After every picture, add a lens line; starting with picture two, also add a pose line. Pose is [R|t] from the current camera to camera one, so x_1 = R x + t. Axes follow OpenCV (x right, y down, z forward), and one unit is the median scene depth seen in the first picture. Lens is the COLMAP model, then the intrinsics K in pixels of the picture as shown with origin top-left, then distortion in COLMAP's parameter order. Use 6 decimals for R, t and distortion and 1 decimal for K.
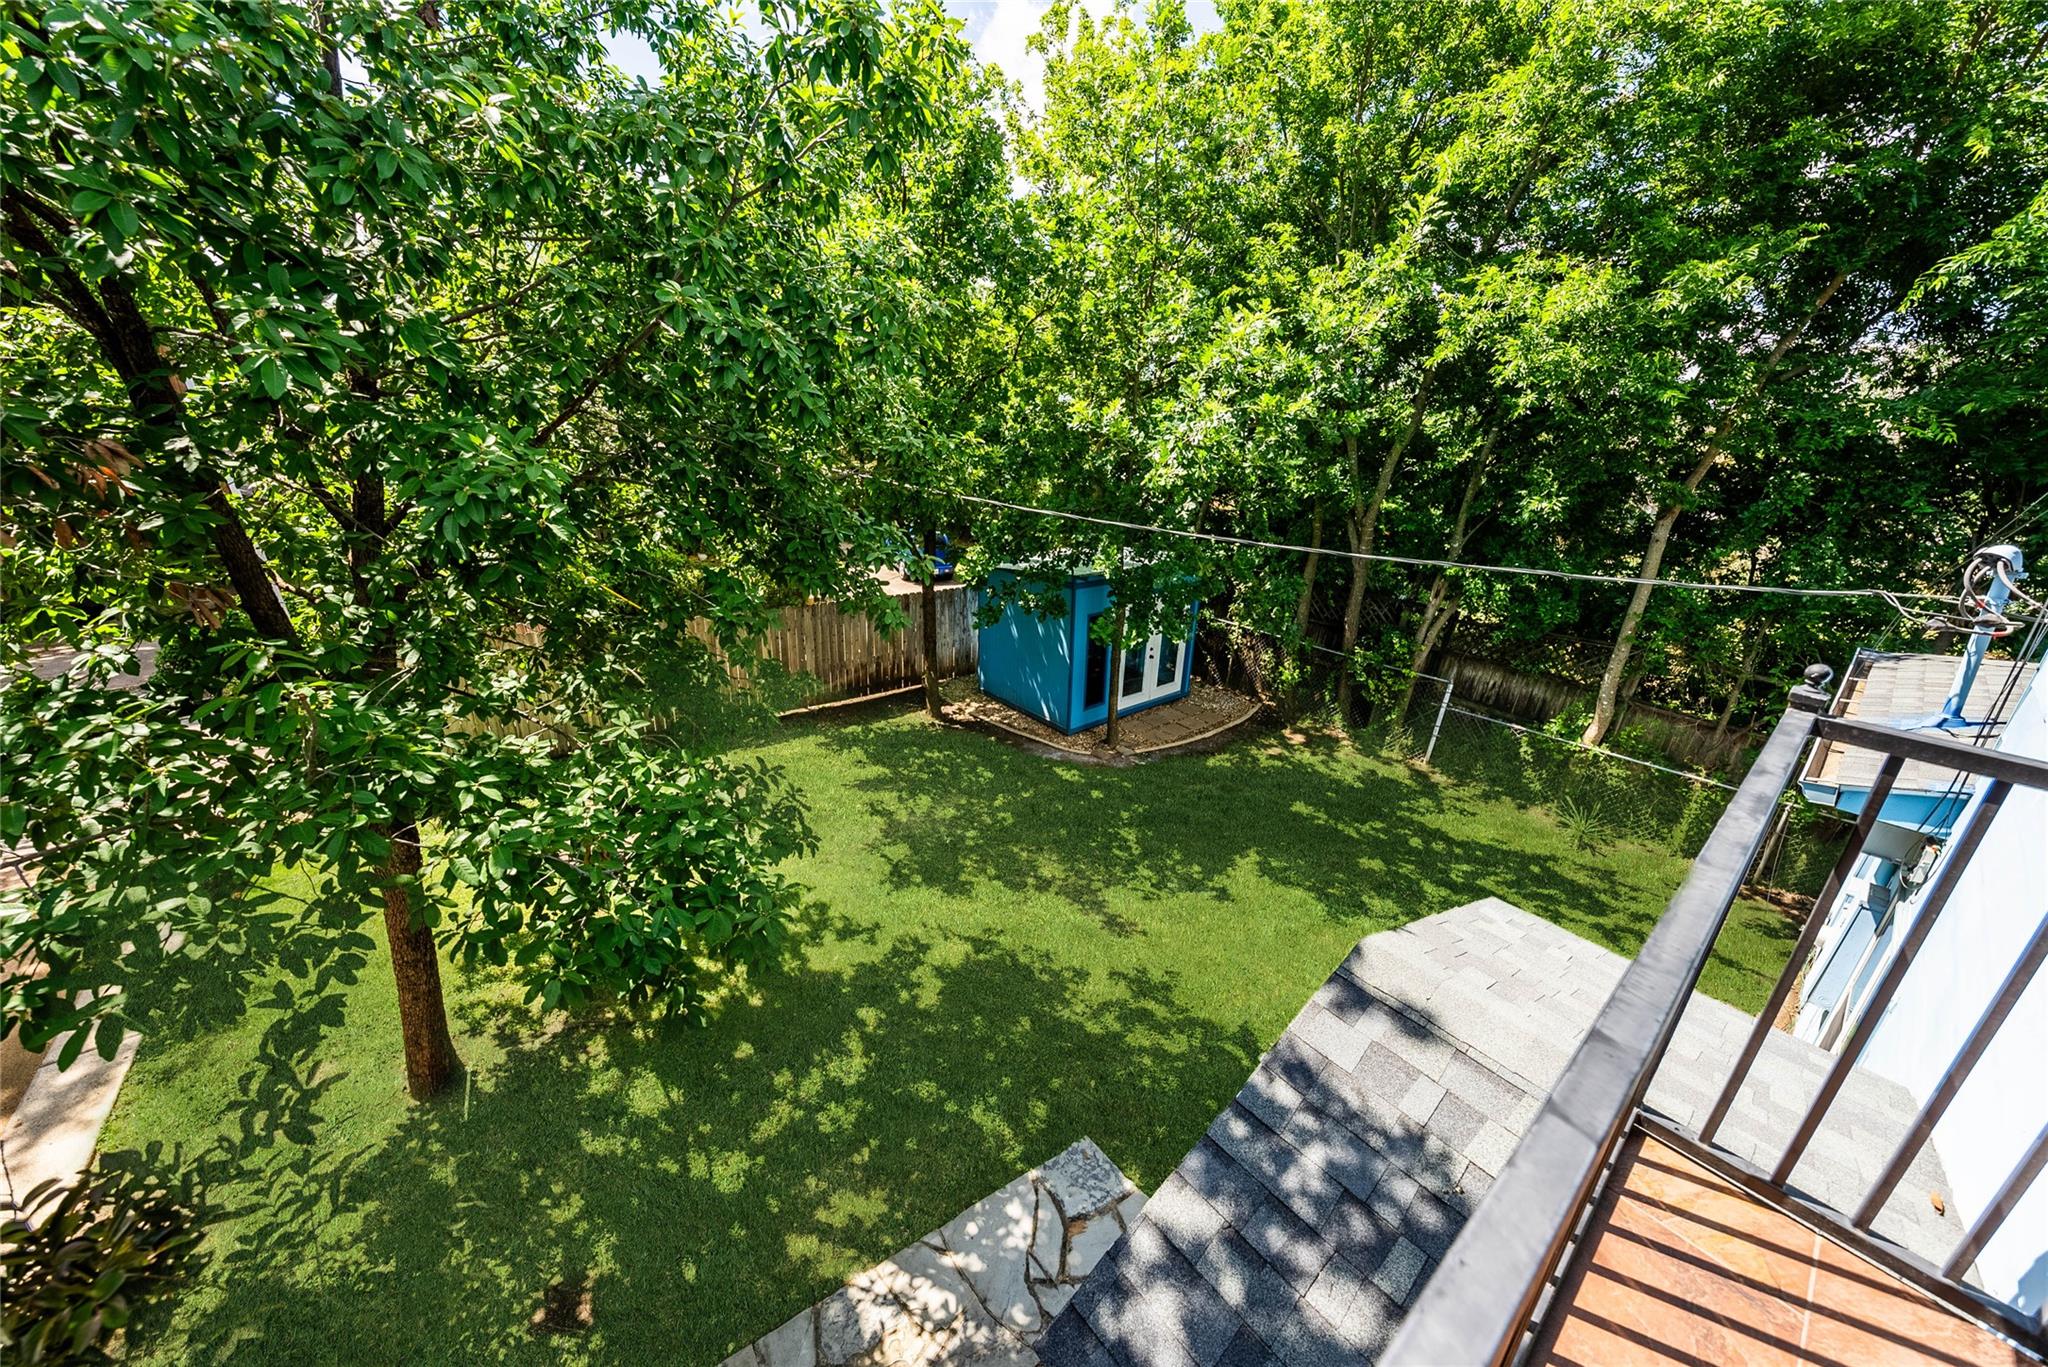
lens RADIAL K [[710.3, 0, 1034.8], [0, 710.3, 683.8], [0, 0, 1]] dist [-0.003602, 0.000268]
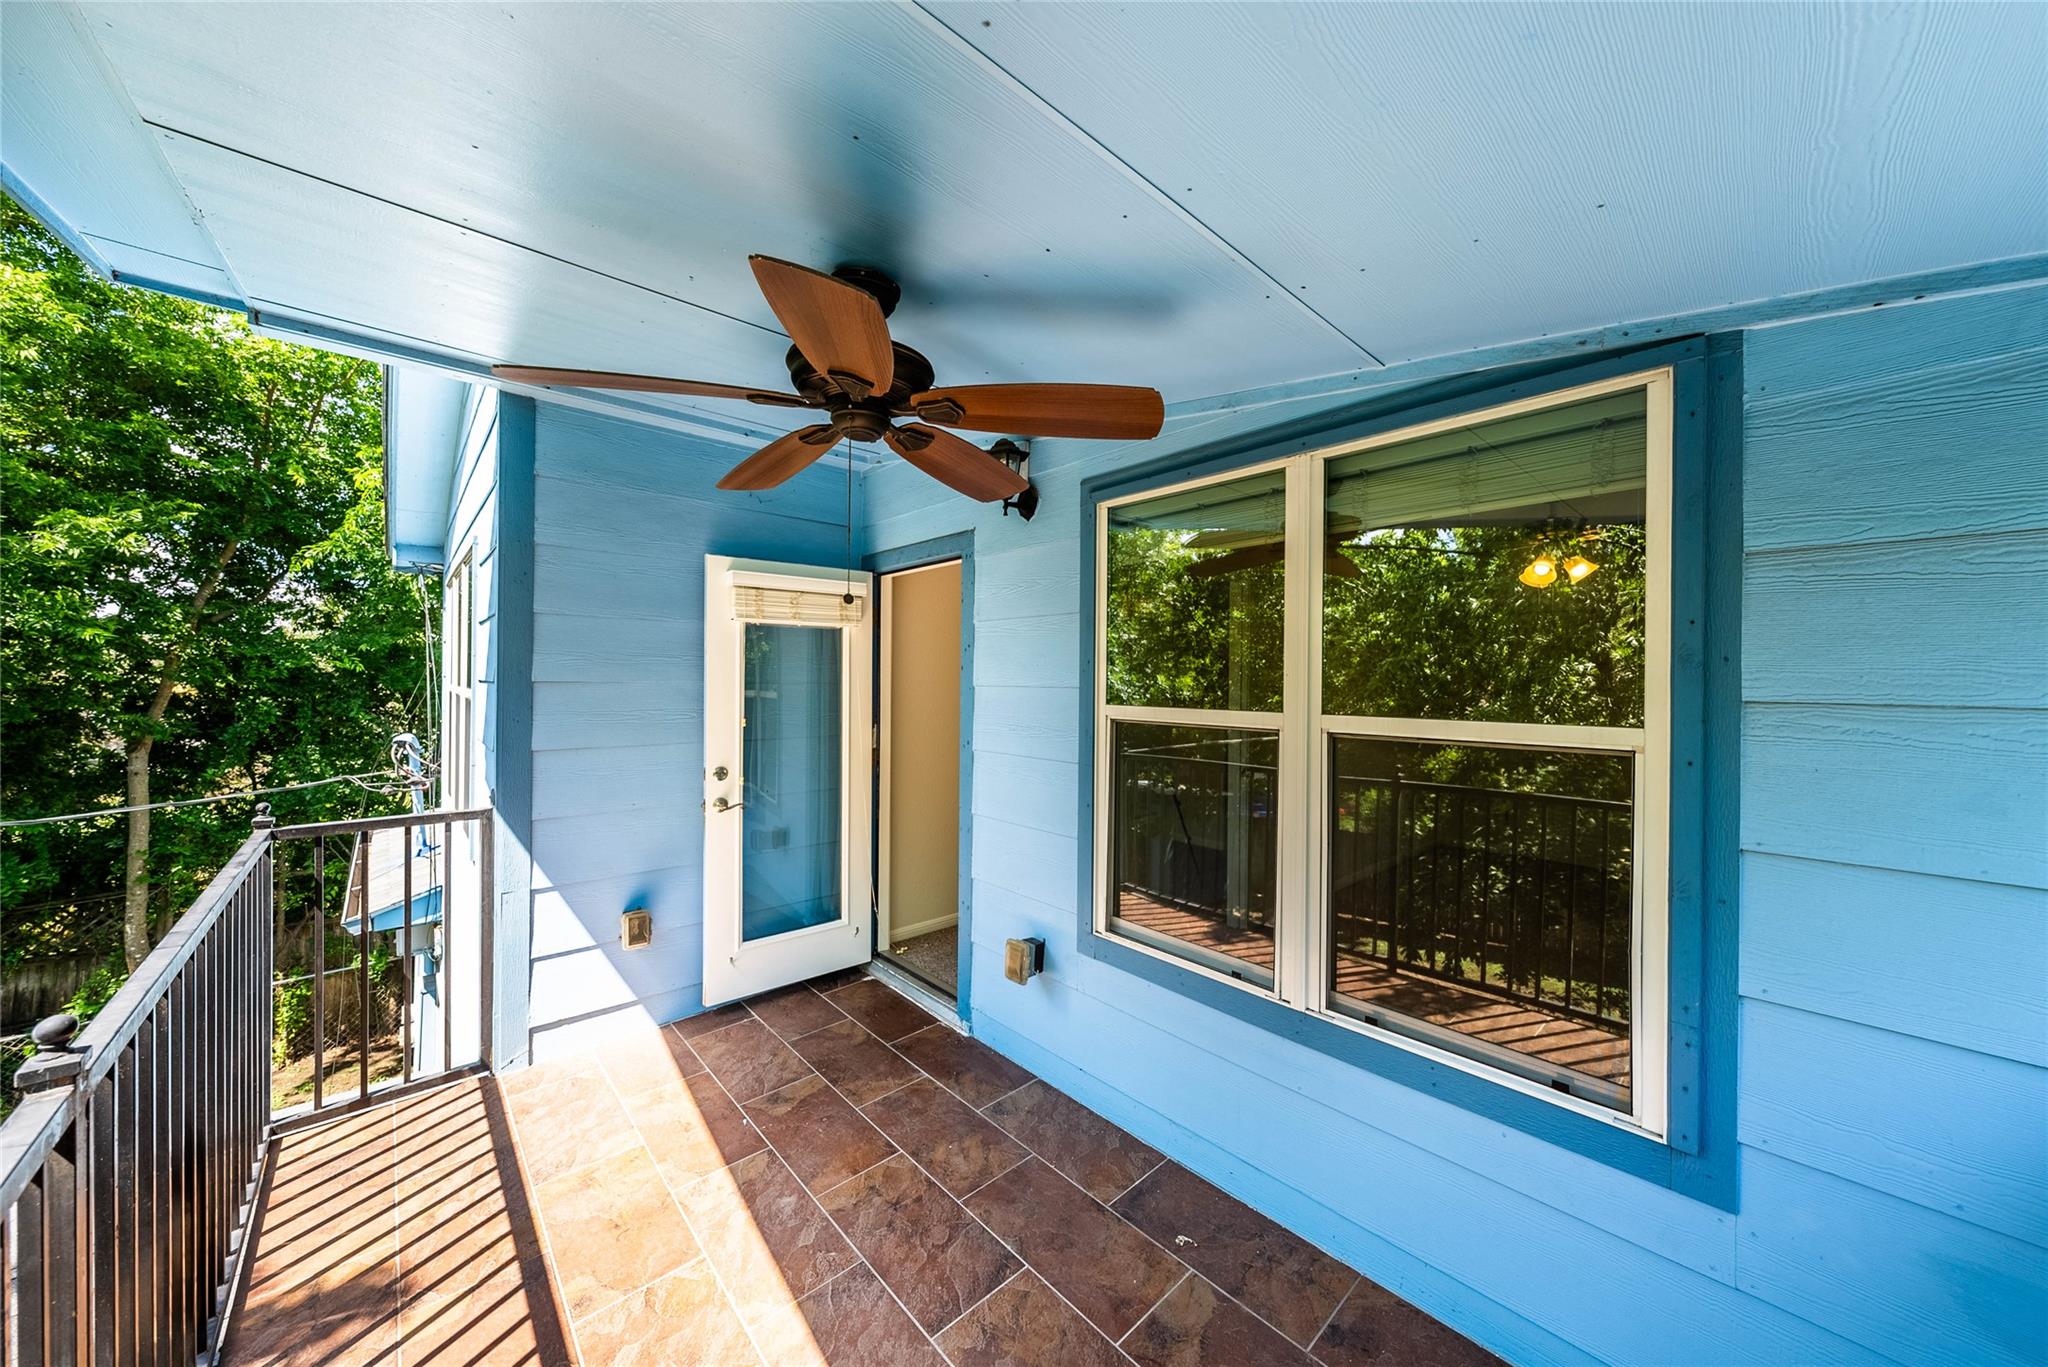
lens RADIAL K [[710.3, 0, 1032.4], [0, 710.3, 679.3], [0, 0, 1]] dist [-0.003602, 0.000268]
pose [[-0.047805, -0.033592, 0.998292, -0.127066], [0.340026, 0.939196, 0.047886, 0.044771], [-0.939200, 0.341735, -0.033476, -0.148054]]
